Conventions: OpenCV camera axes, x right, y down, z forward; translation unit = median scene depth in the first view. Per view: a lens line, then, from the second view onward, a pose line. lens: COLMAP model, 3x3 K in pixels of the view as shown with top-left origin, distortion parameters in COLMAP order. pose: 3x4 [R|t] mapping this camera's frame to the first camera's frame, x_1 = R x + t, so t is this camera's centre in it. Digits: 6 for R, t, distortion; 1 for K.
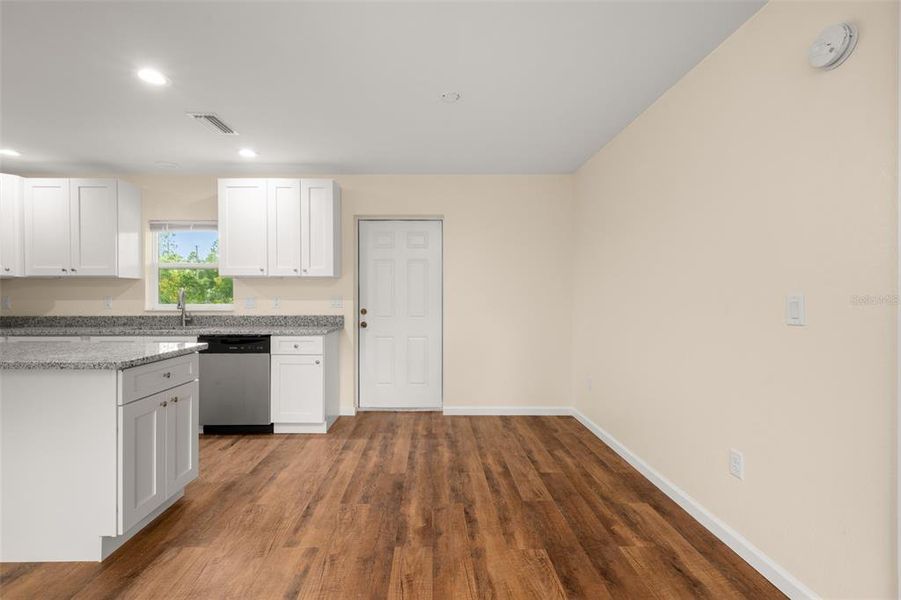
lens RADIAL K [[398.1, 0, 437.9], [0, 398.1, 301.4], [0, 0, 1]] dist [-0.000537, -0.000105]
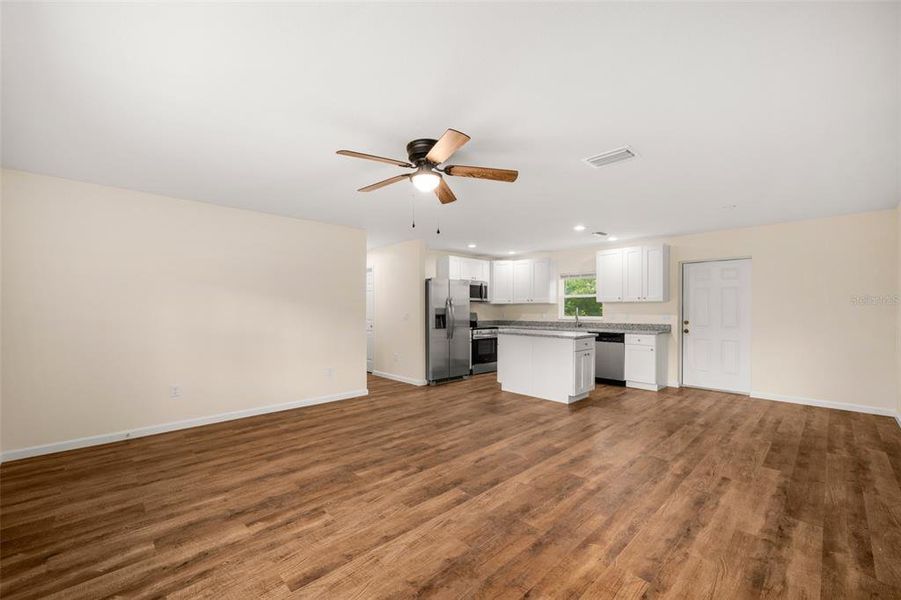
lens RADIAL K [[370.8, 0, 440.2], [0, 370.8, 313.3], [0, 0, 1]] dist [-0.000588, 0.000112]
pose [[0.673524, 0.007526, -0.739127, 0.287133], [-0.007305, 0.999967, 0.003525, -0.010372], [0.739129, 0.003026, 0.673557, -0.825512]]
